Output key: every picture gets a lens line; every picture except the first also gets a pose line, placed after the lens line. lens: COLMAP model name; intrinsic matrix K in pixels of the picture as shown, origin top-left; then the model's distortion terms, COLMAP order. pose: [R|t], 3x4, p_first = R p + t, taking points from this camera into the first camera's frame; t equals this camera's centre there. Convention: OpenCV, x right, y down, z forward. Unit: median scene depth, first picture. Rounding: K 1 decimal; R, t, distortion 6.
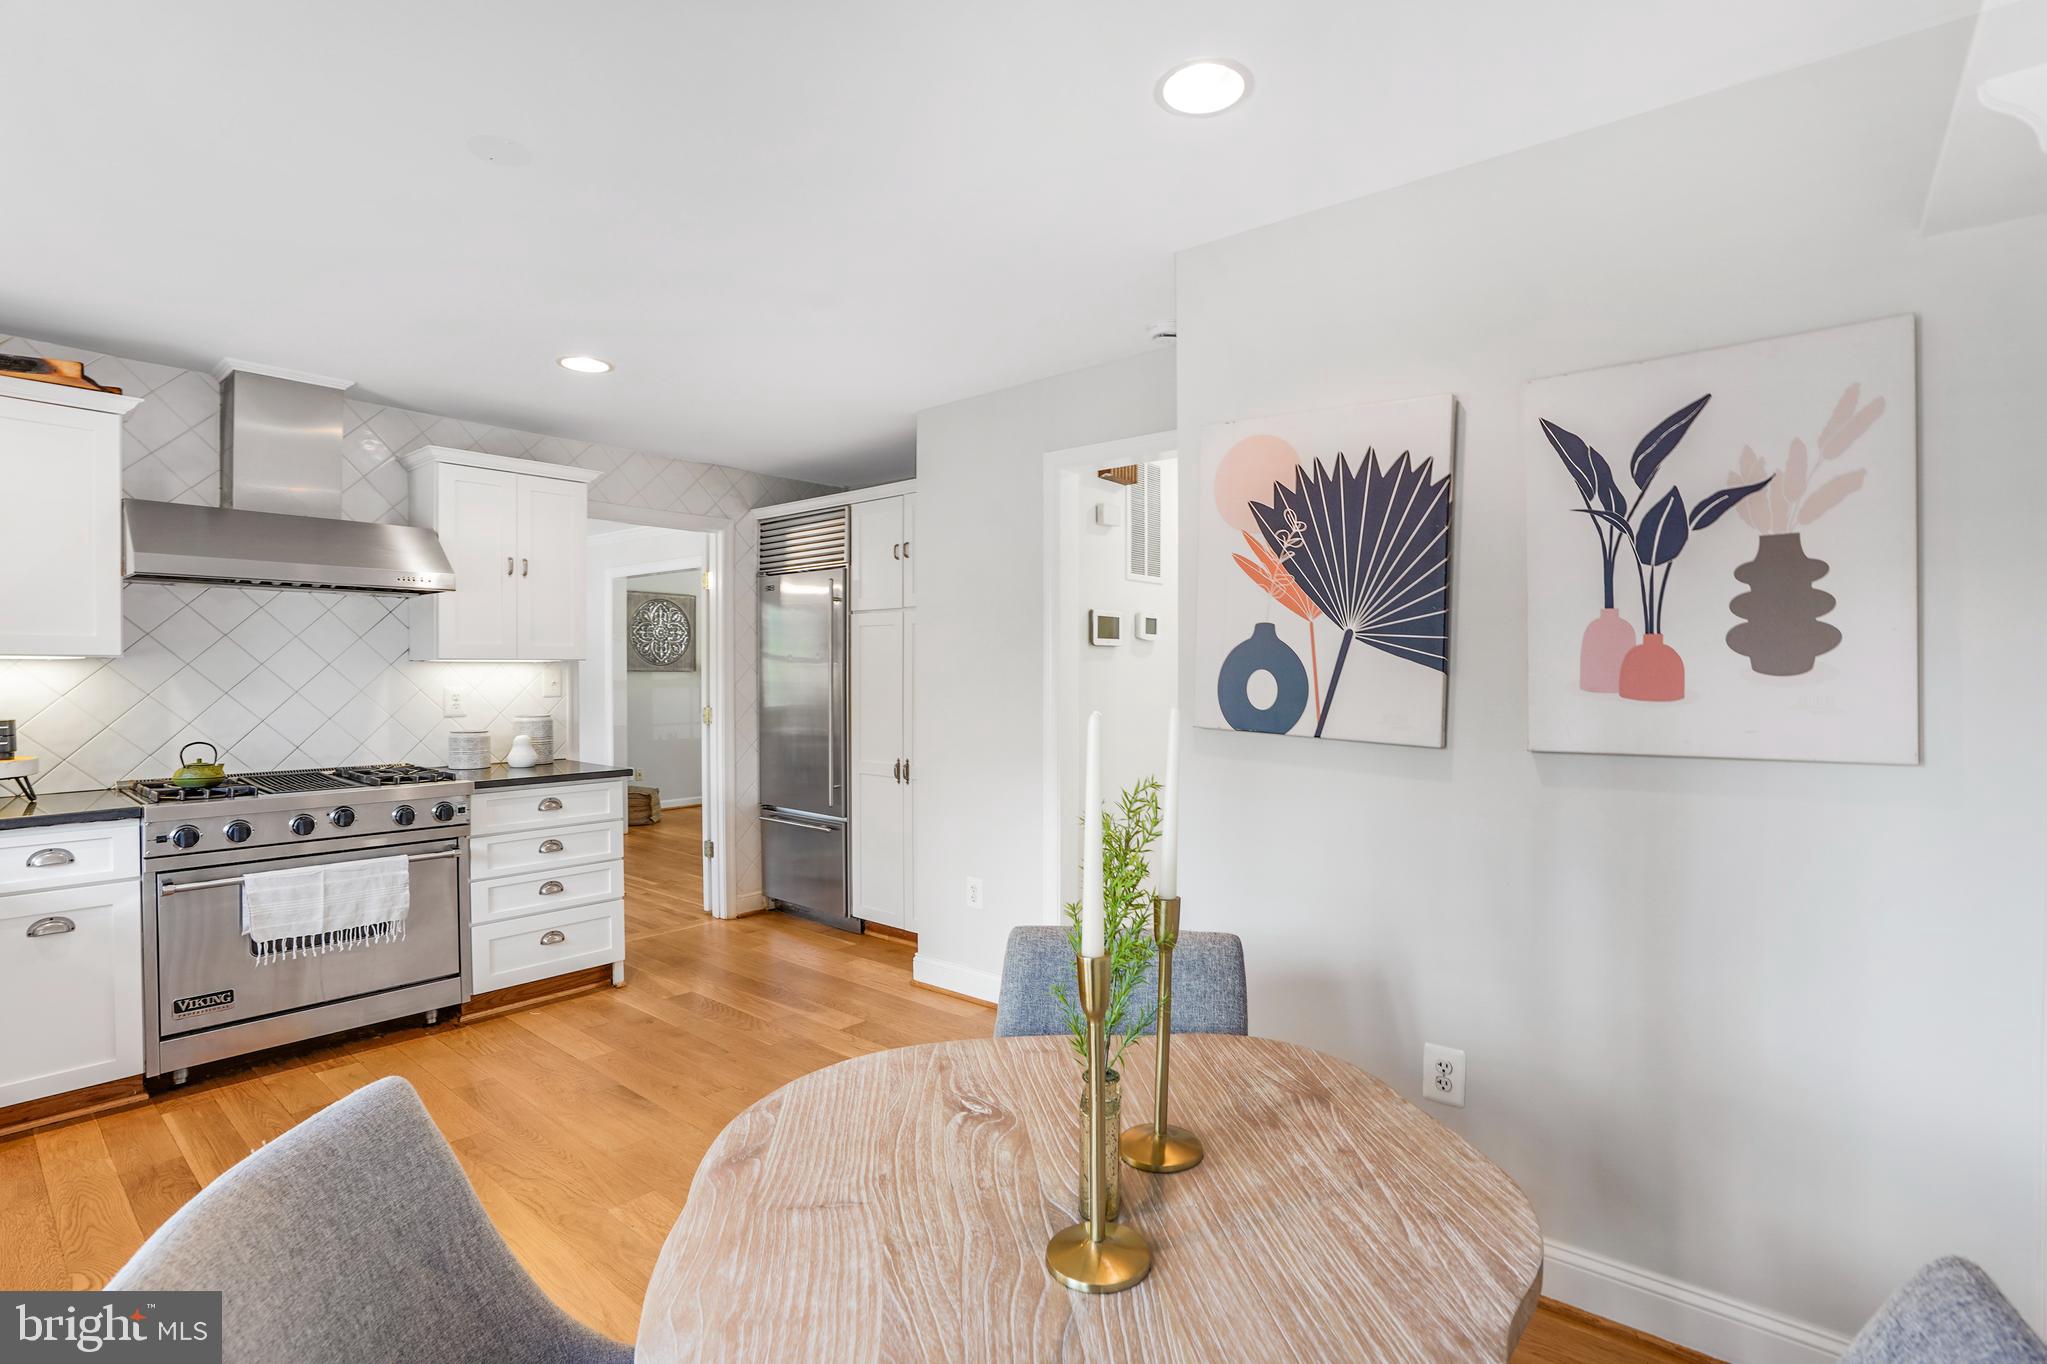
lens RADIAL K [[964.7, 0, 1036.0], [0, 964.7, 687.3], [0, 0, 1]] dist [-0.061627, 0.024837]
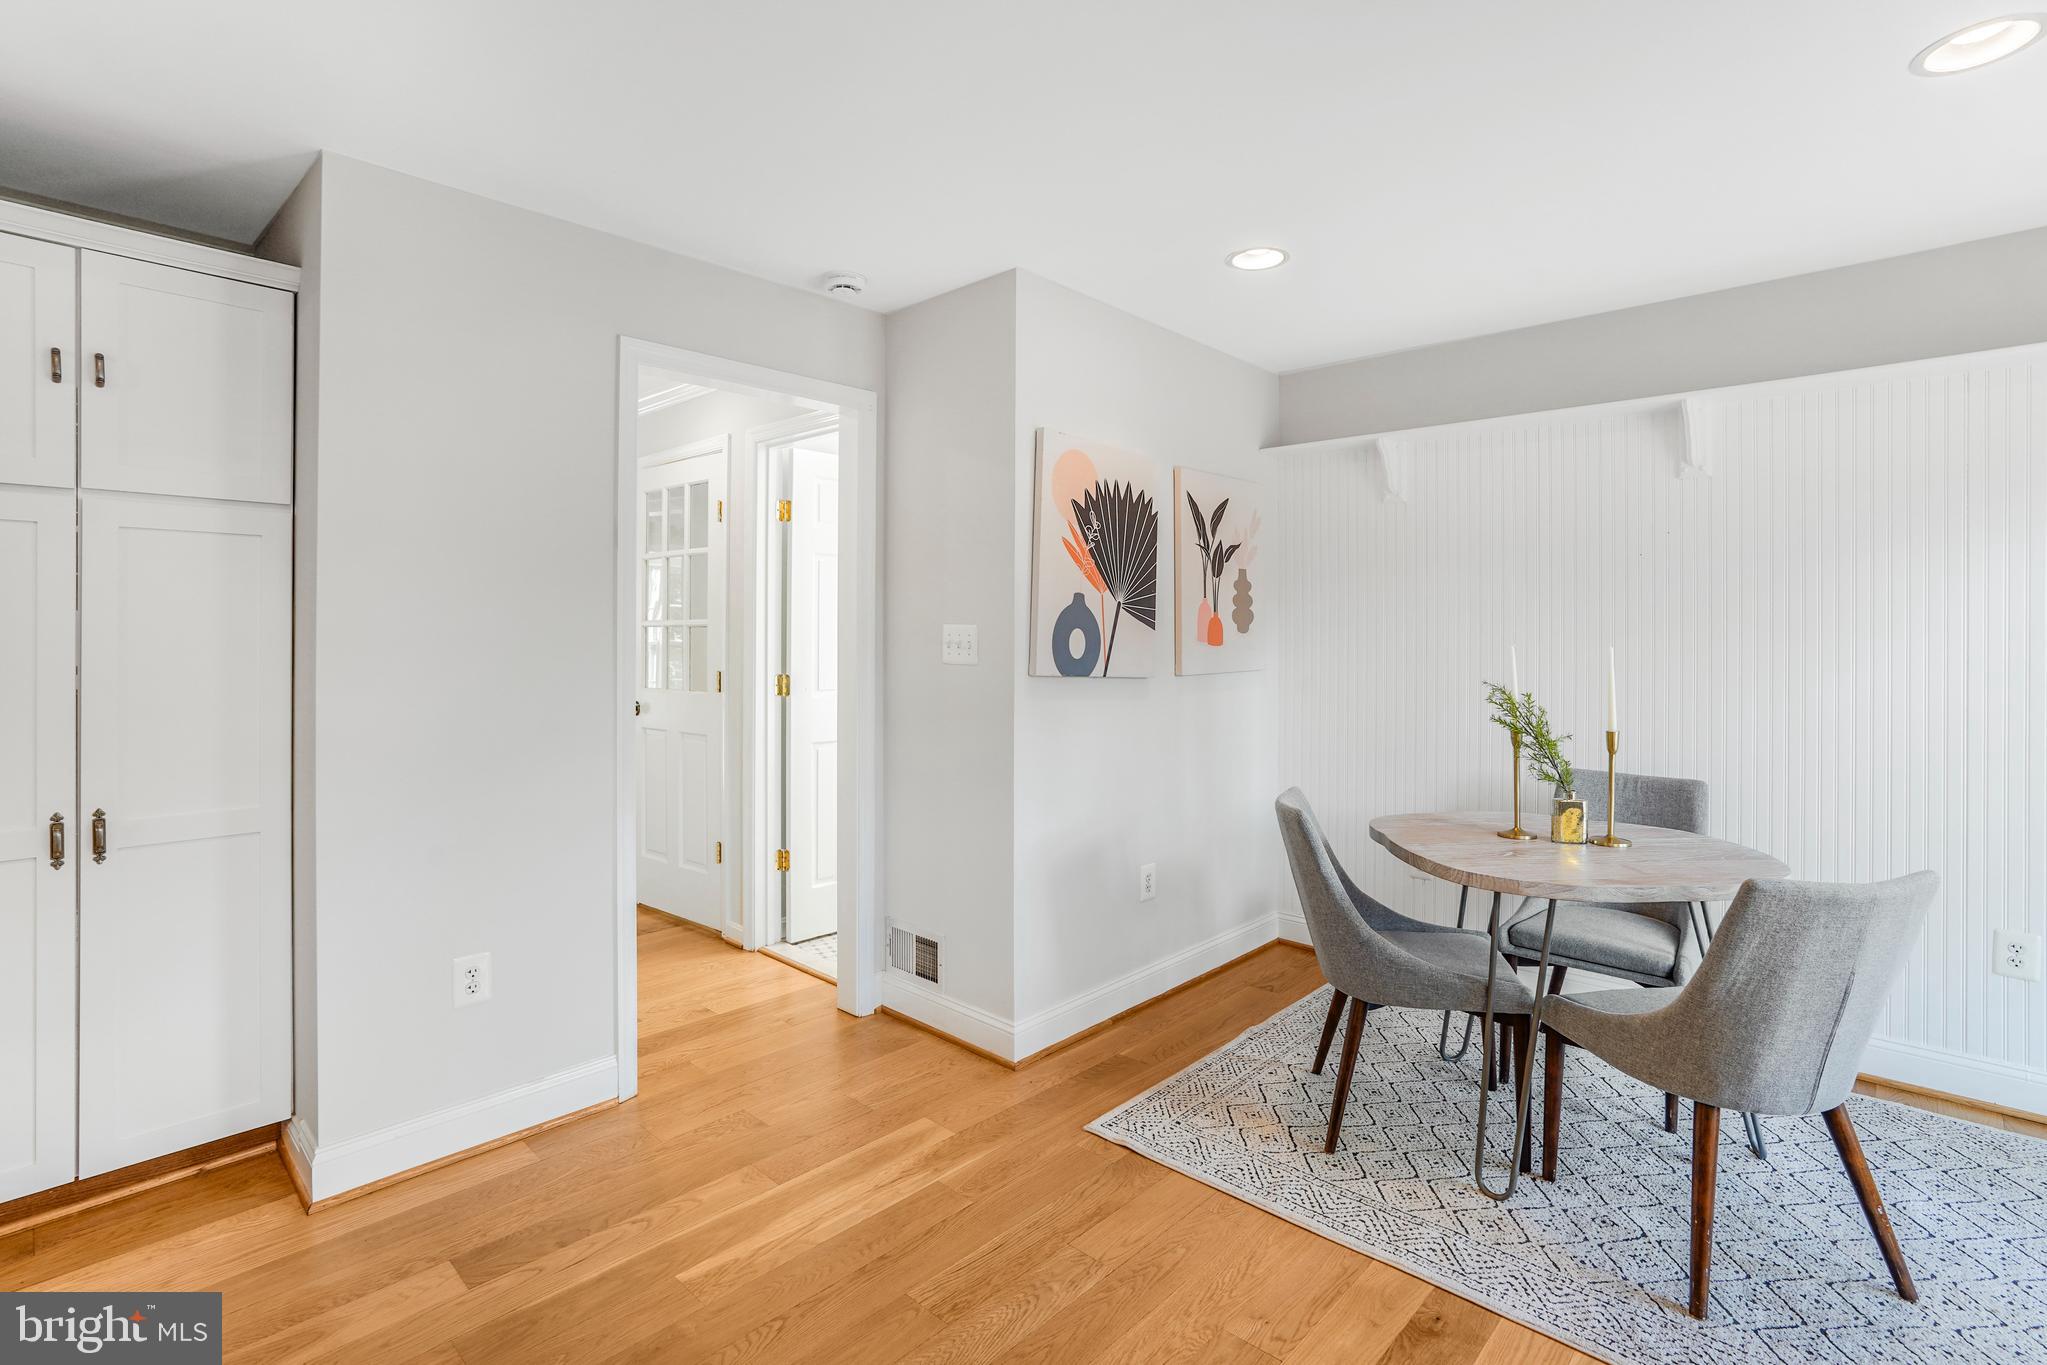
lens RADIAL K [[964.7, 0, 1054.1], [0, 964.7, 626.5], [0, 0, 1]] dist [-0.061627, 0.024837]
pose [[0.050677, 0.009258, 0.998672, -0.841242], [0.014524, 0.999844, -0.010006, -0.006289], [-0.998609, 0.015012, 0.050534, 0.749028]]
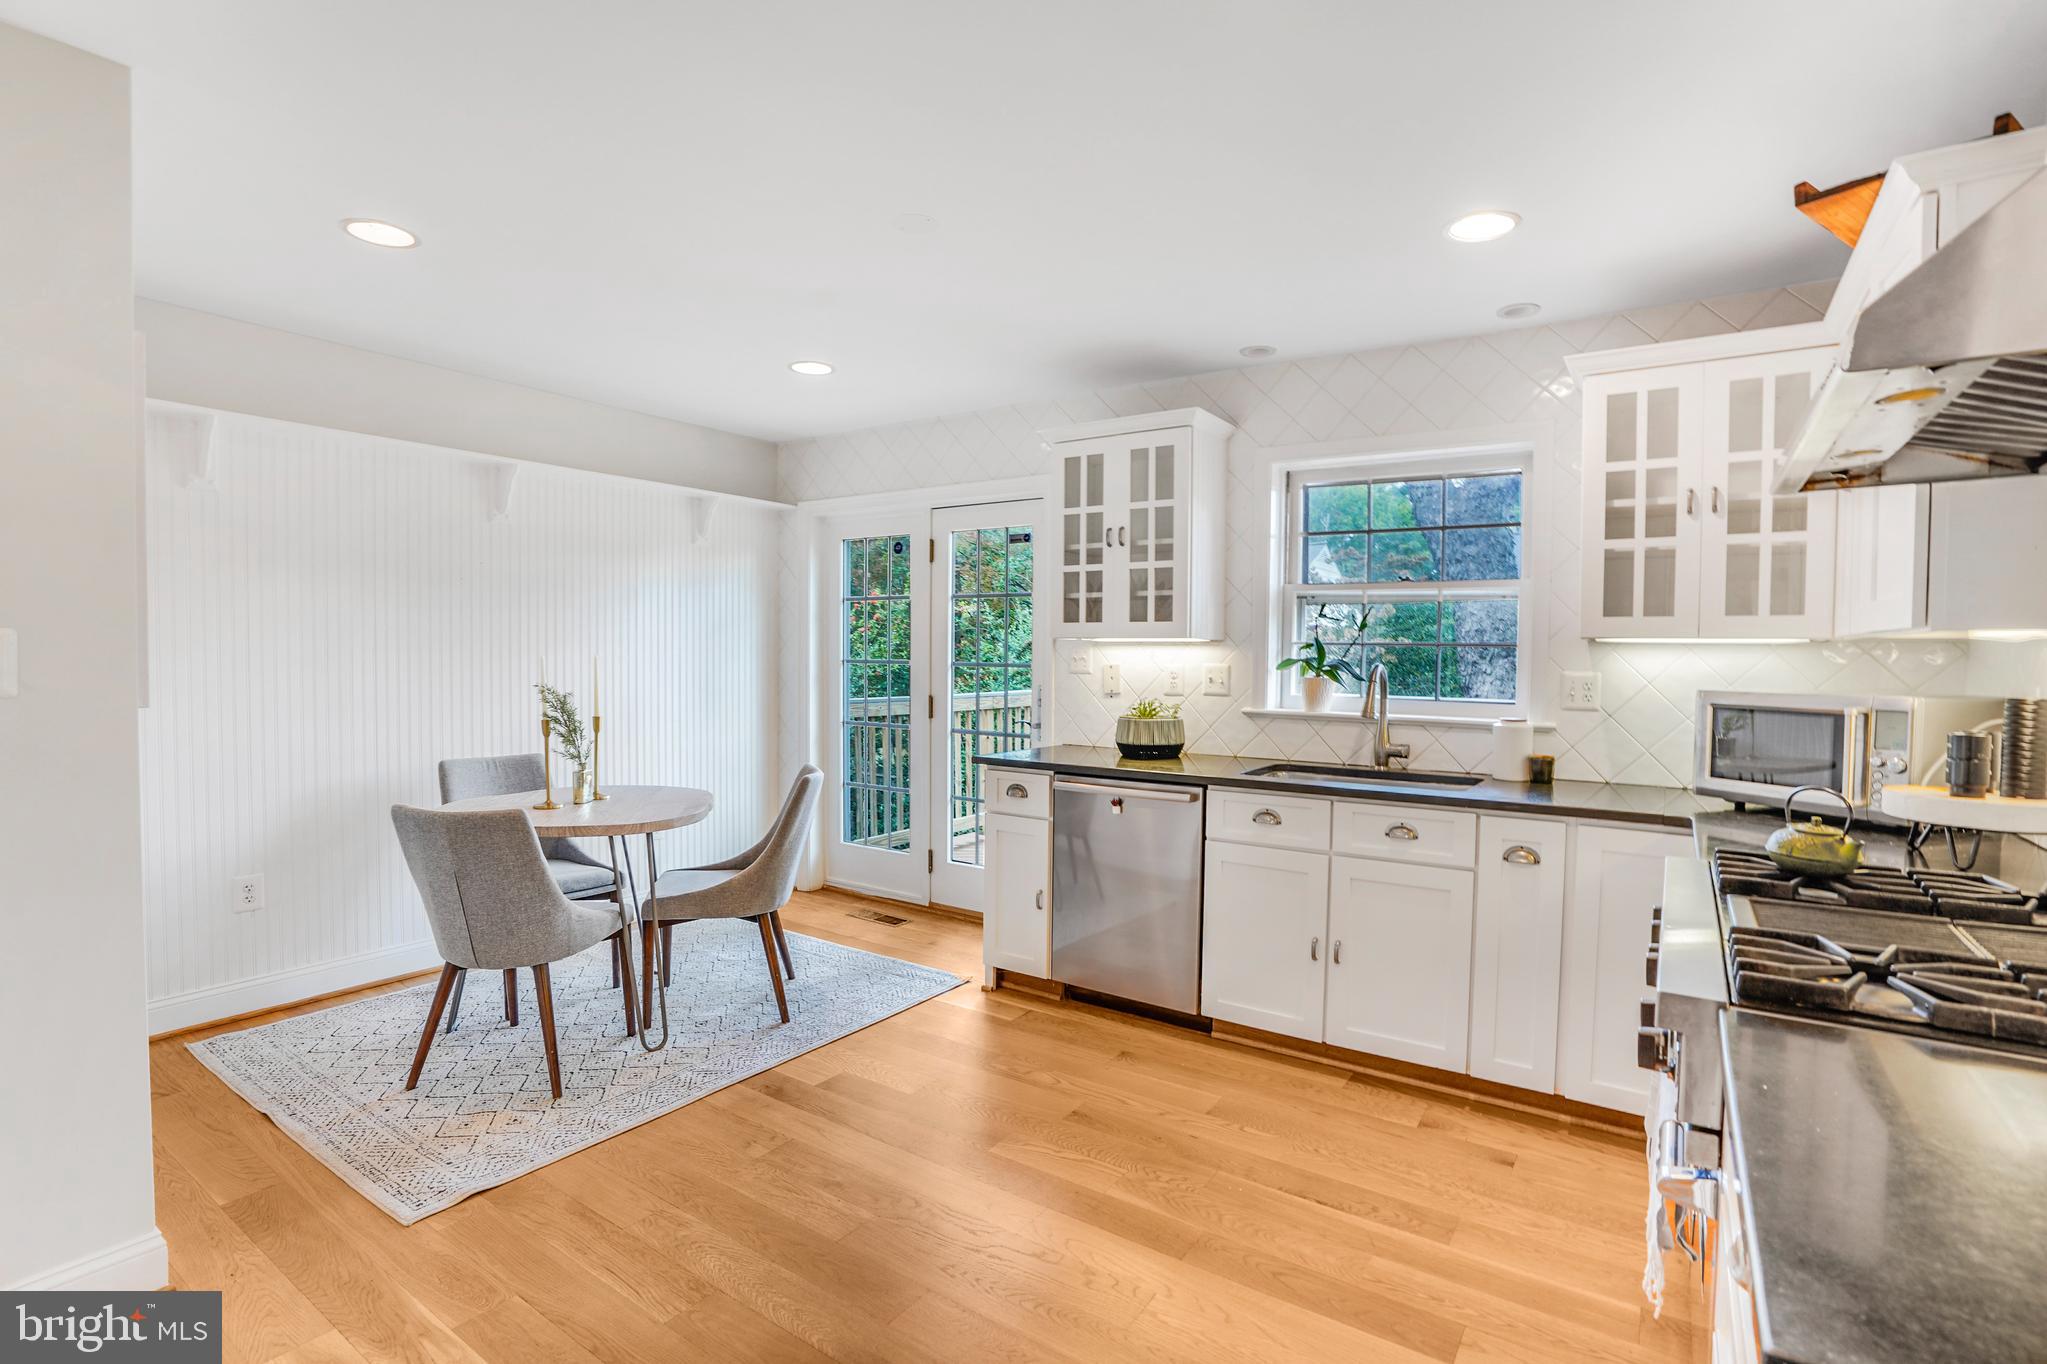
lens RADIAL K [[964.7, 0, 1006.1], [0, 964.7, 681.2], [0, 0, 1]] dist [-0.061627, 0.024837]
pose [[-0.997505, -0.007273, -0.070224, -0.396179], [-0.010895, 0.998622, 0.051337, -0.025675], [0.069754, 0.051974, -0.996209, 1.494930]]
